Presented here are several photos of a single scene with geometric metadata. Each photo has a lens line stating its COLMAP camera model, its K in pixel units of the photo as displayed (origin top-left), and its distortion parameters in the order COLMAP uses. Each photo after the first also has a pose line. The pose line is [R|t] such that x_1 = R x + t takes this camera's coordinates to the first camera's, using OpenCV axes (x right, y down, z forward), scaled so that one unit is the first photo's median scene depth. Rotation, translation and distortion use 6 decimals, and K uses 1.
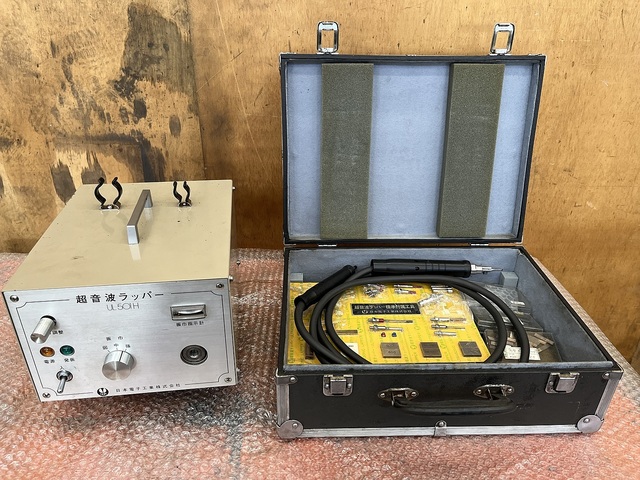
lens RADIAL K [[512.1, 0, 320.0], [0, 512.1, 240.0], [0, 0, 1]] dist [0.029463, -0.008305]
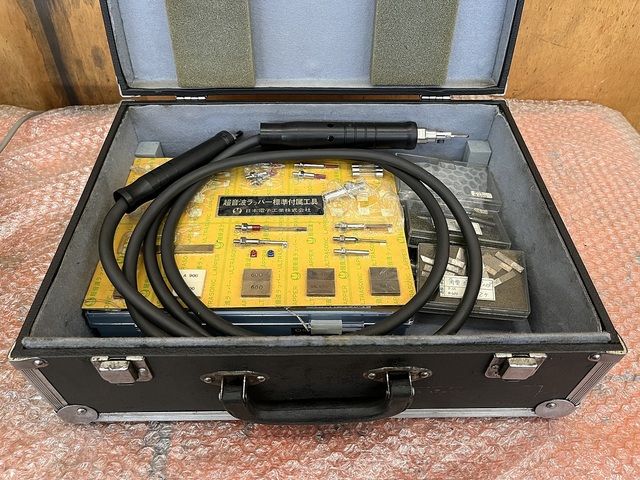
lens RADIAL K [[512.1, 0, 320.0], [0, 512.1, 240.0], [0, 0, 1]] dist [0.029463, -0.008305]
pose [[0.999741, 0.009725, -0.020571, 0.210151], [-0.002463, 0.945012, 0.327028, -0.035378], [0.022621, -0.326892, 0.944791, 0.398980]]
